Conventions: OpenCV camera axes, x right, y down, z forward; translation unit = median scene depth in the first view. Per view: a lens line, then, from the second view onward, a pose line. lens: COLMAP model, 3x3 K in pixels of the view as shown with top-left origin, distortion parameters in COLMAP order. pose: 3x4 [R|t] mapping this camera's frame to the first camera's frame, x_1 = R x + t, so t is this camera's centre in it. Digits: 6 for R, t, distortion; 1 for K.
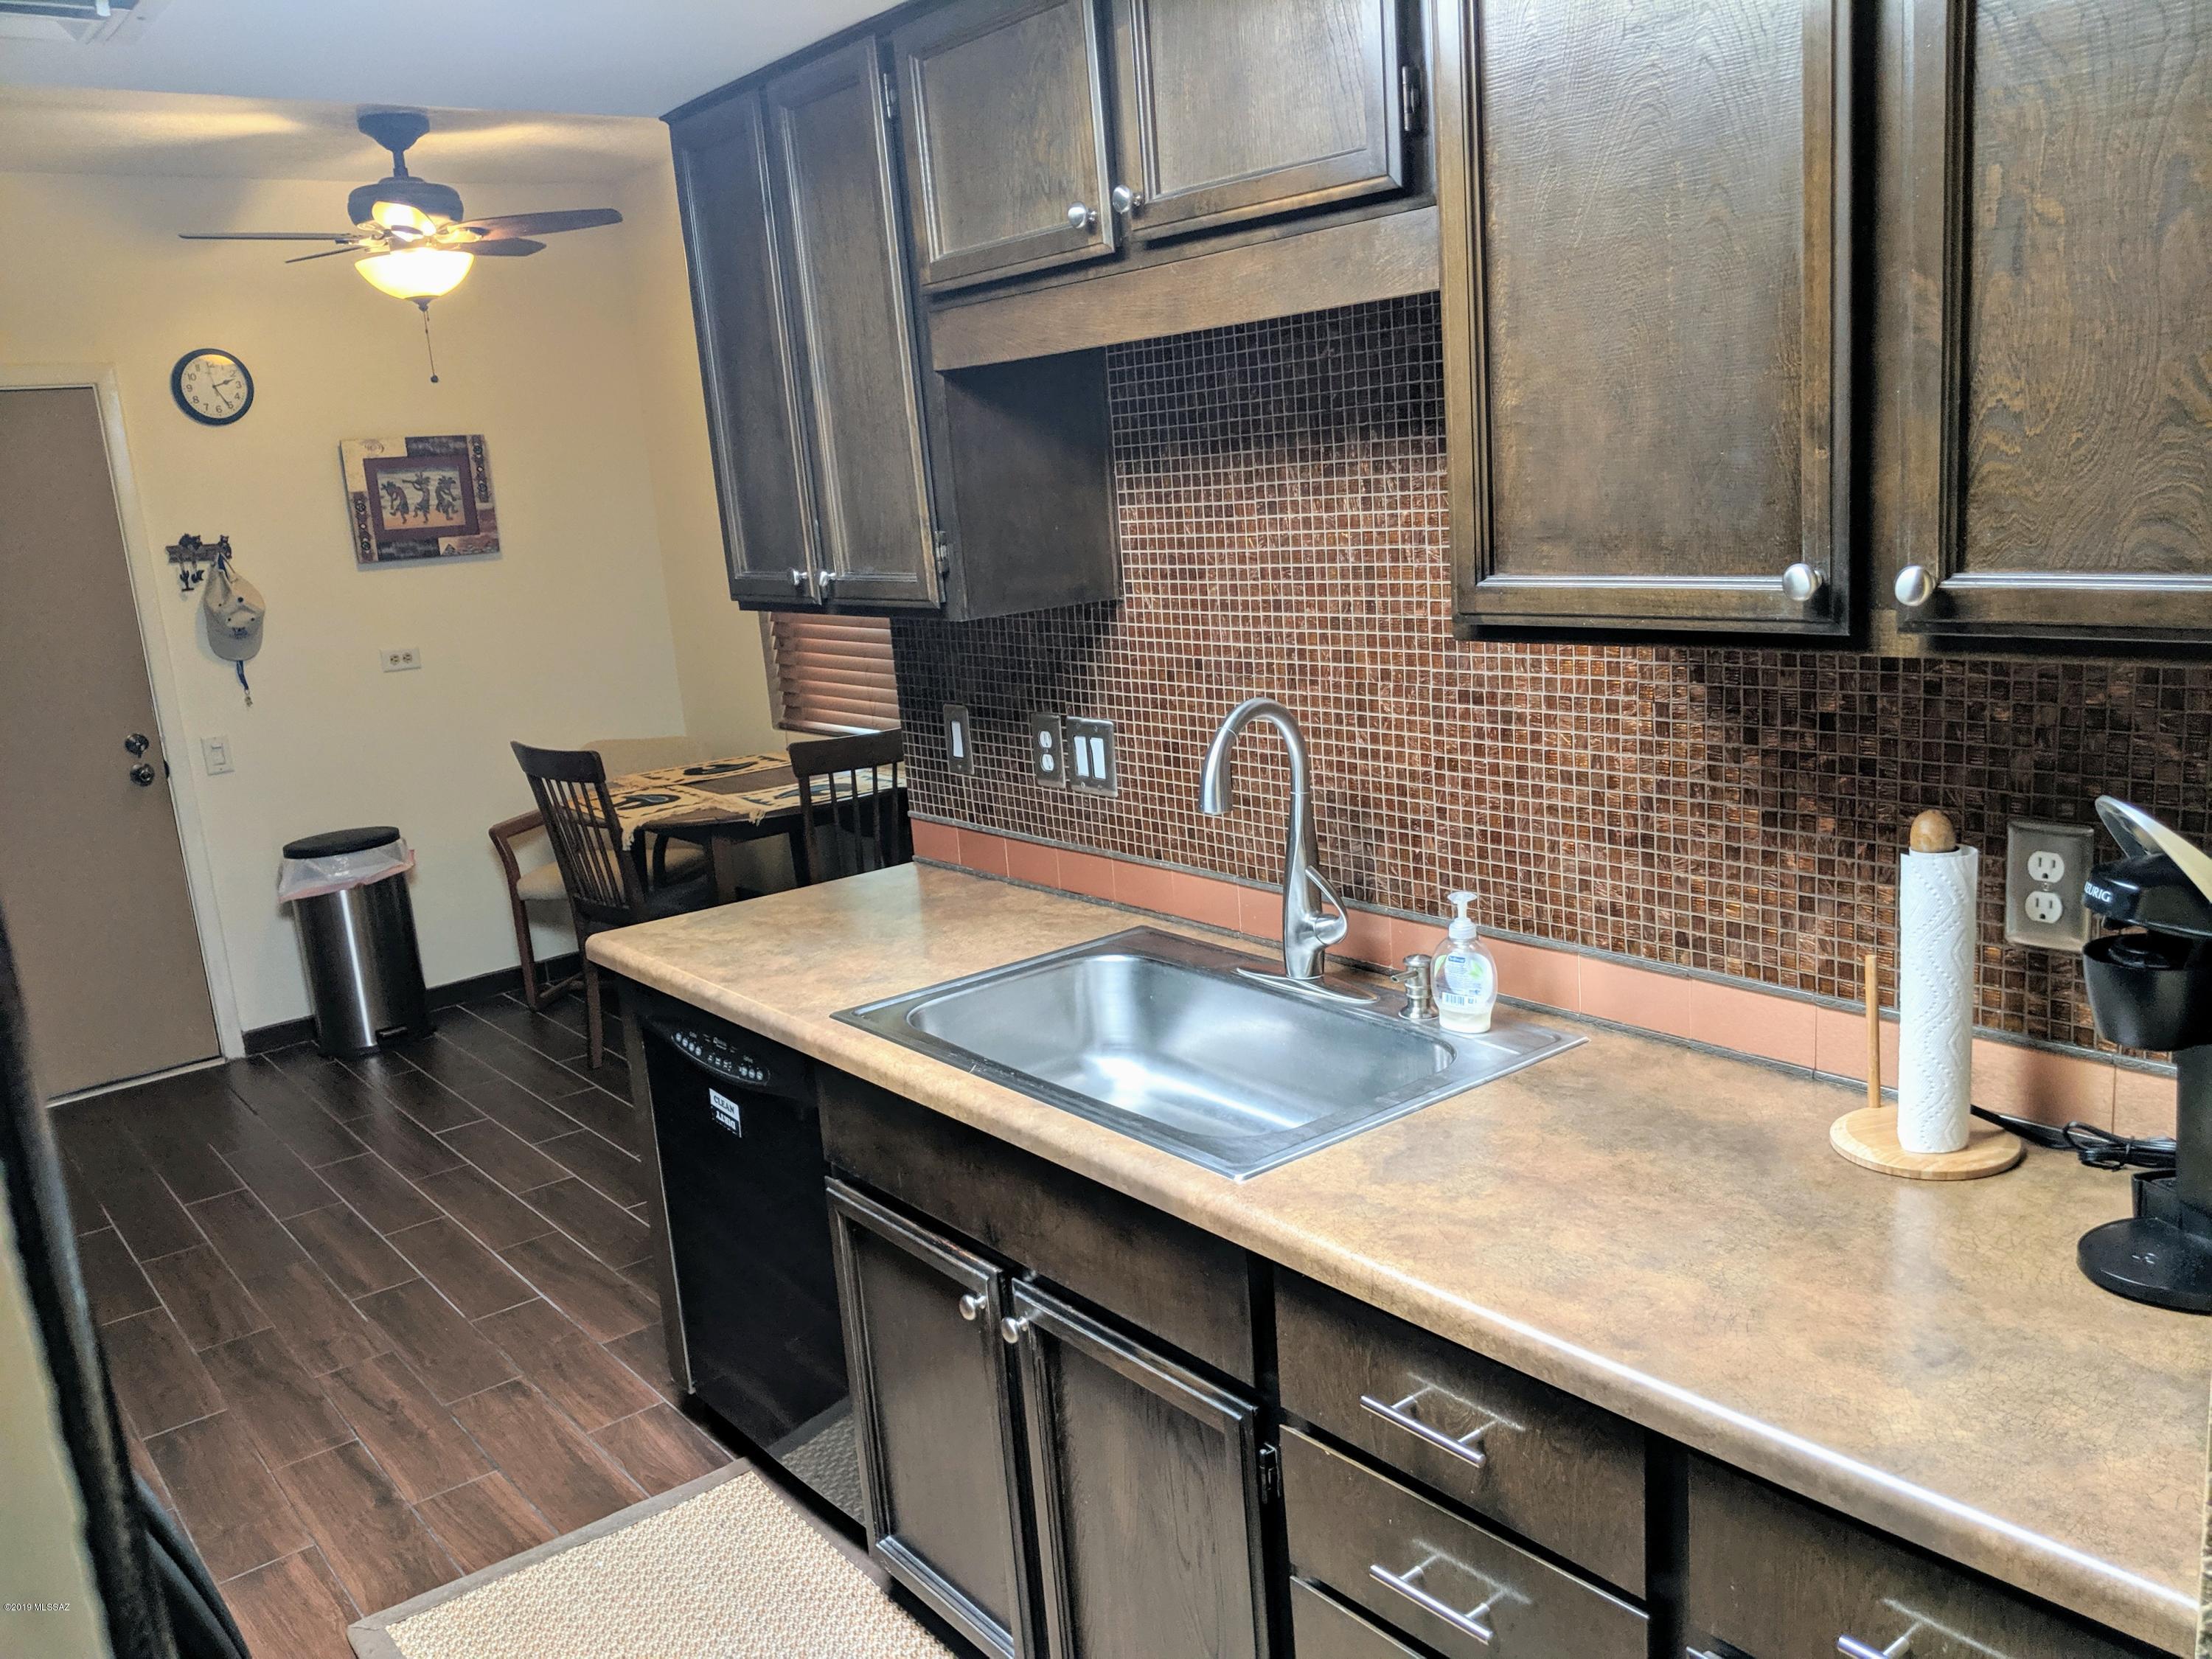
lens RADIAL K [[1763.1, 0, 1158.0], [0, 1763.1, 802.7], [0, 0, 1]] dist [0.083064, -0.165529]
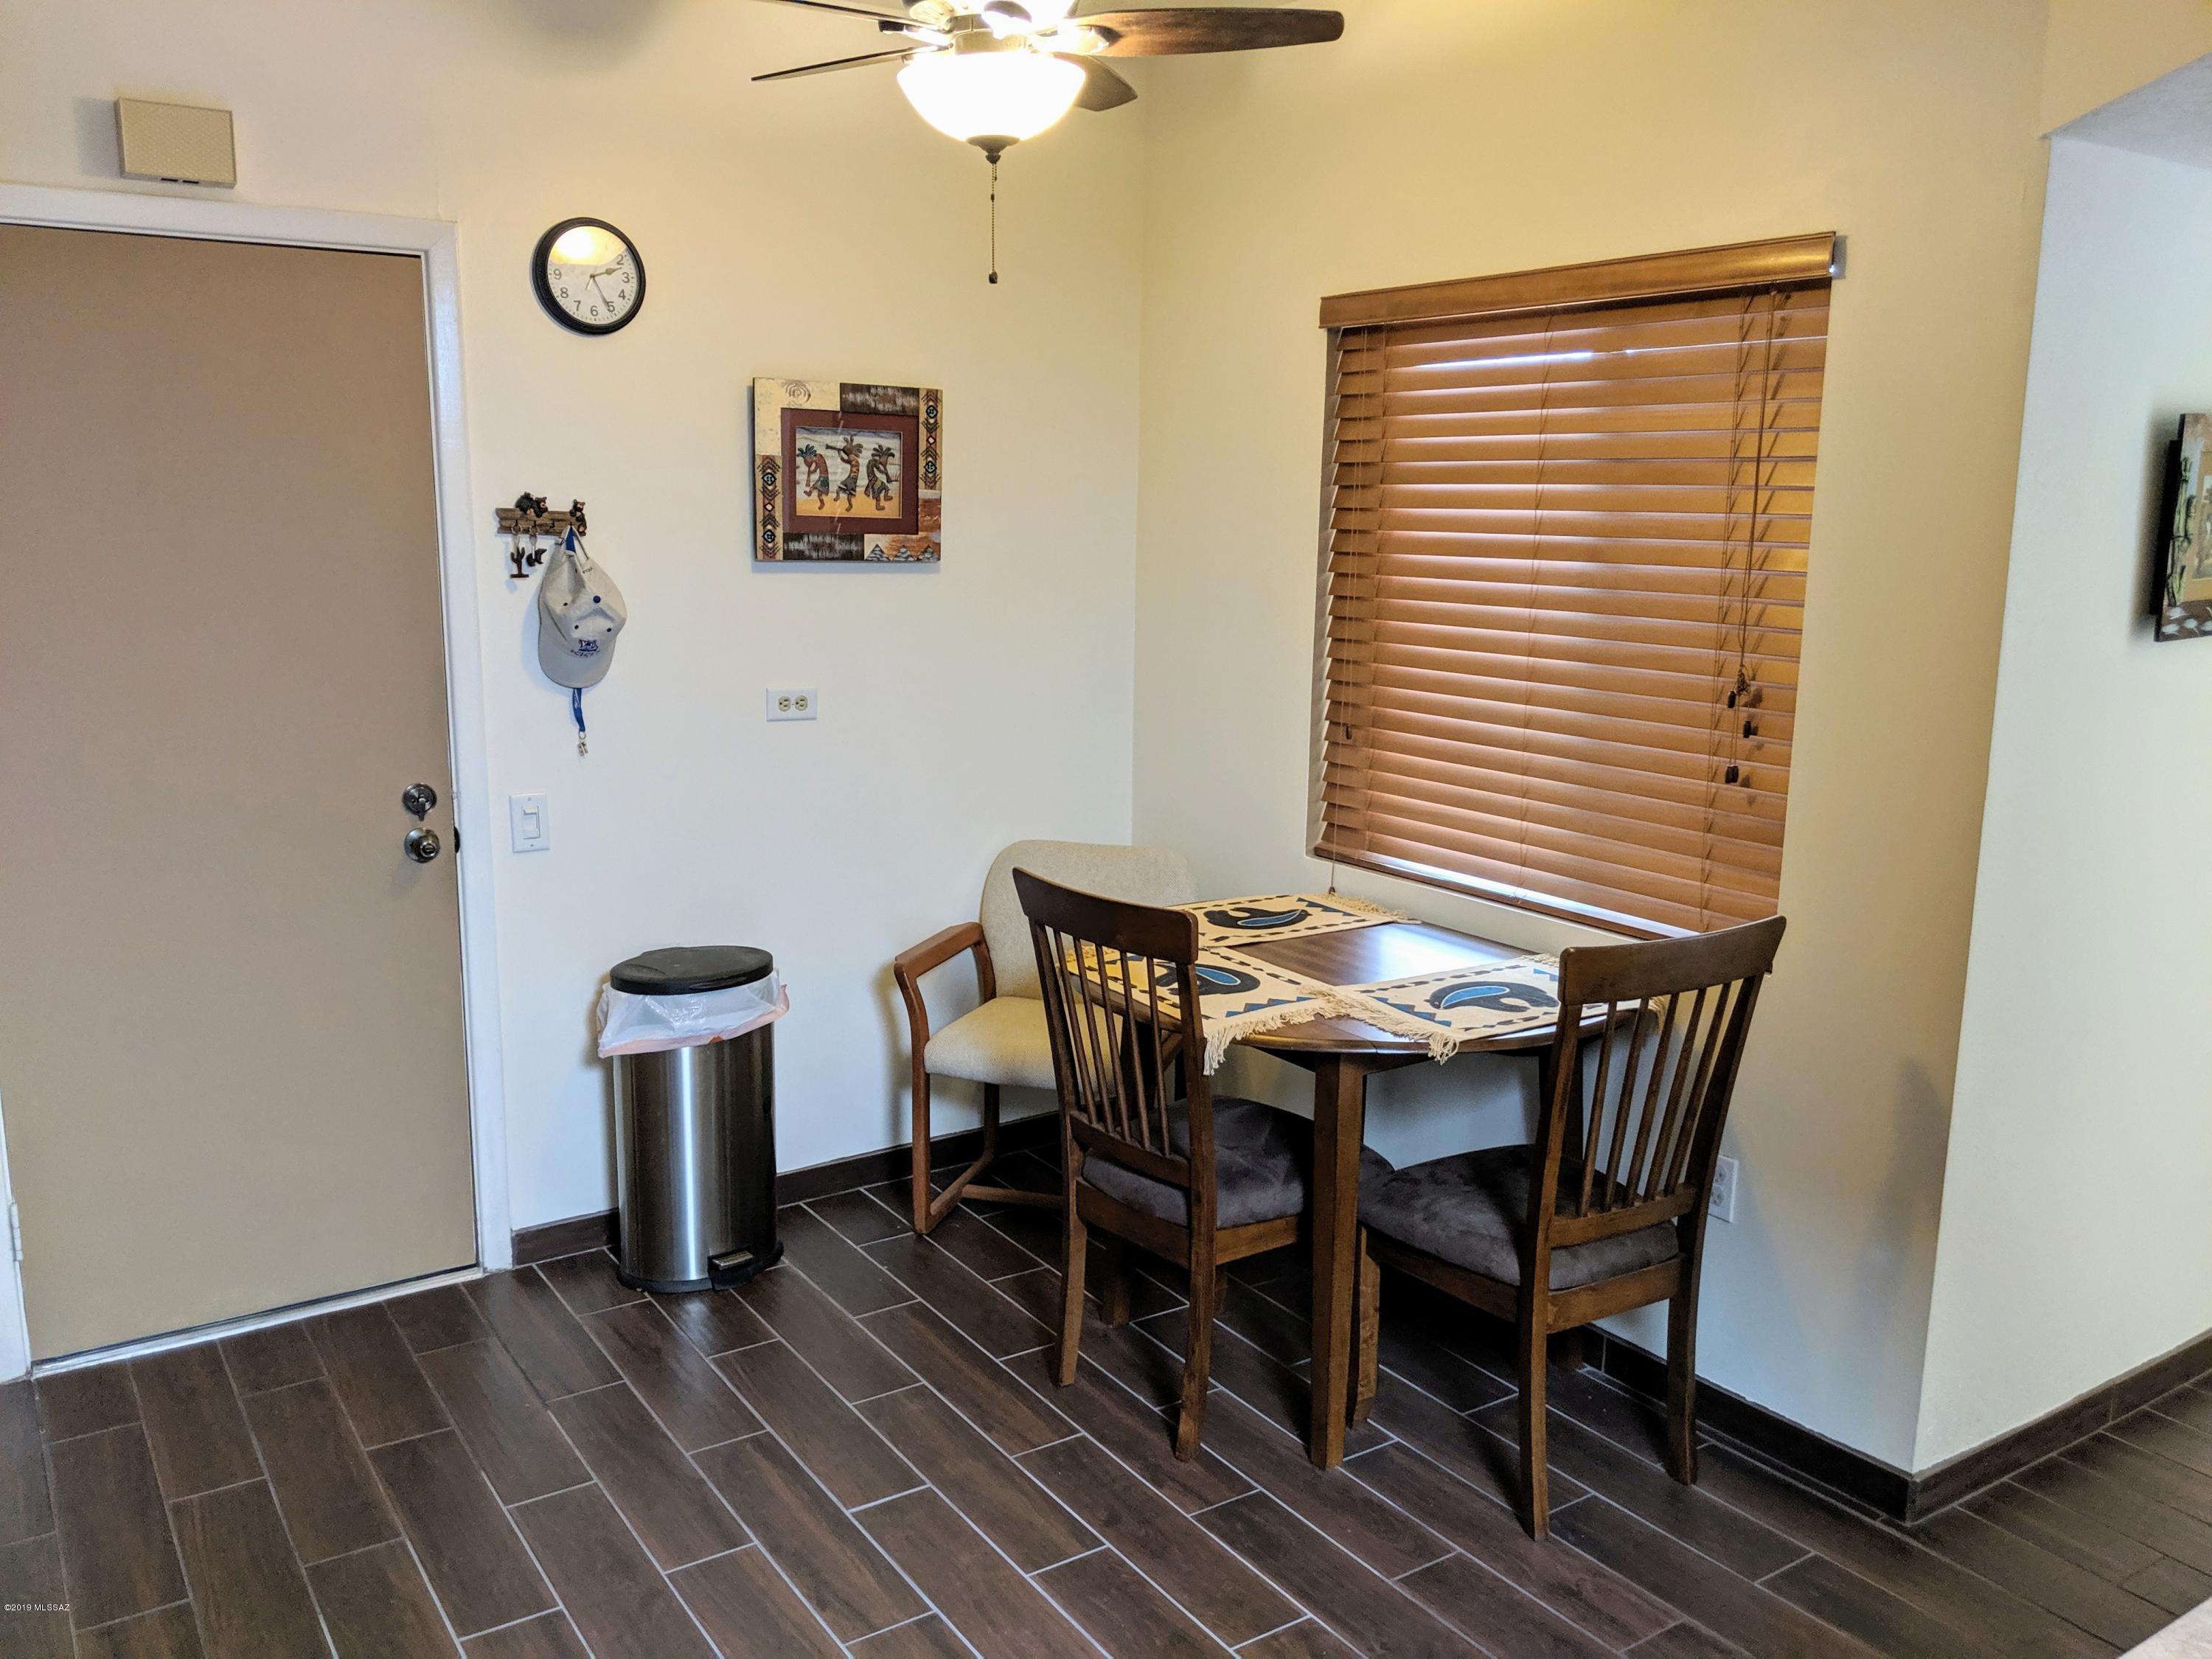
lens RADIAL K [[1763.1, 0, 1117.2], [0, 1763.1, 798.5], [0, 0, 1]] dist [0.083064, -0.165529]
pose [[0.992001, 0.101625, -0.074877, -0.253015], [-0.103724, 0.994299, -0.024700, -0.041684], [0.071940, 0.032269, 0.996887, 0.339869]]
